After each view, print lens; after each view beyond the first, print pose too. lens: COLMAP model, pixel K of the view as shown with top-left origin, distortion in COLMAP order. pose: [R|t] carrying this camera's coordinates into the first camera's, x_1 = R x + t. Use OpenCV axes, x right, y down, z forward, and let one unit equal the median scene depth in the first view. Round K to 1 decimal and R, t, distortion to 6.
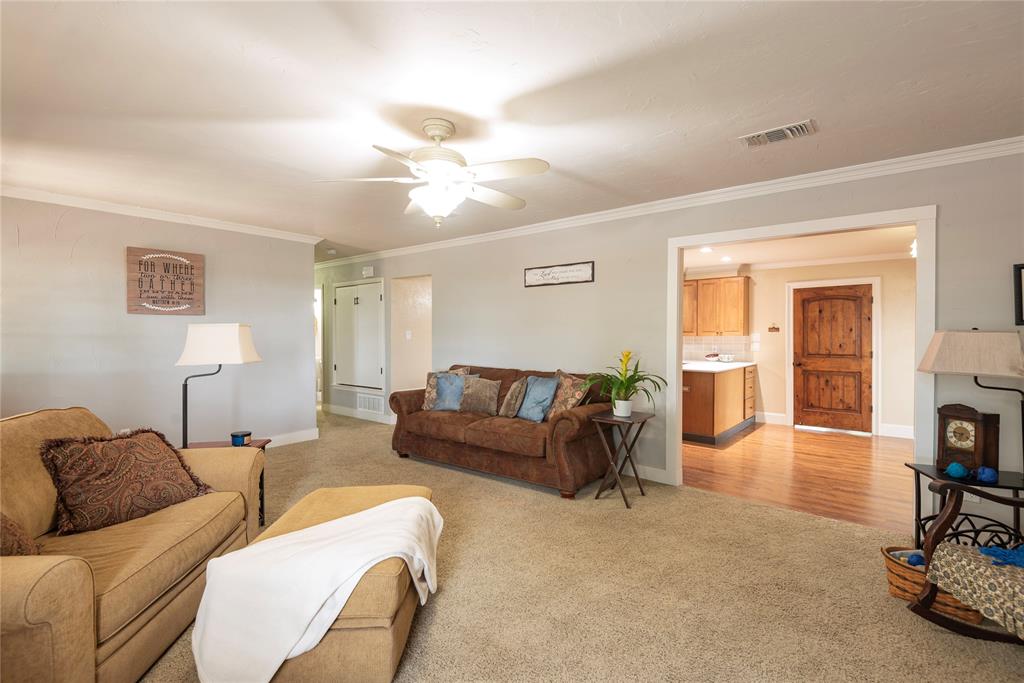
lens RADIAL K [[463.9, 0, 512.8], [0, 463.9, 341.4], [0, 0, 1]] dist [0.025319, -0.003157]
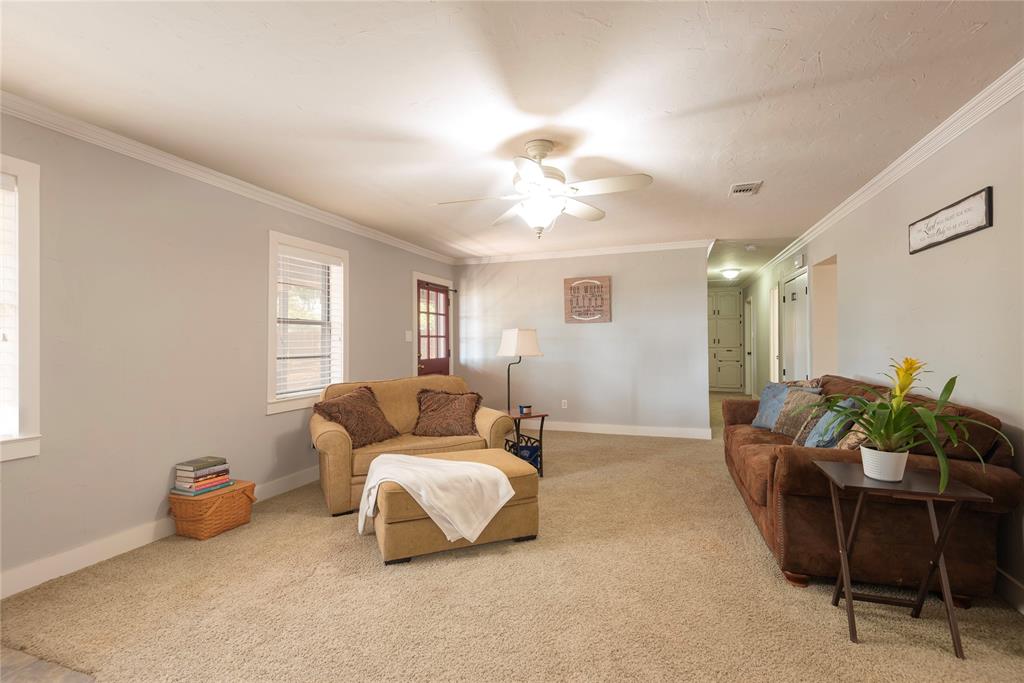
lens RADIAL K [[463.9, 0, 511.2], [0, 463.9, 339.0], [0, 0, 1]] dist [0.025319, -0.003157]
pose [[0.348819, -0.007114, -0.937163, 0.483758], [-0.006138, 0.999932, -0.009875, 0.006164], [0.937170, 0.009197, 0.348752, 0.313727]]
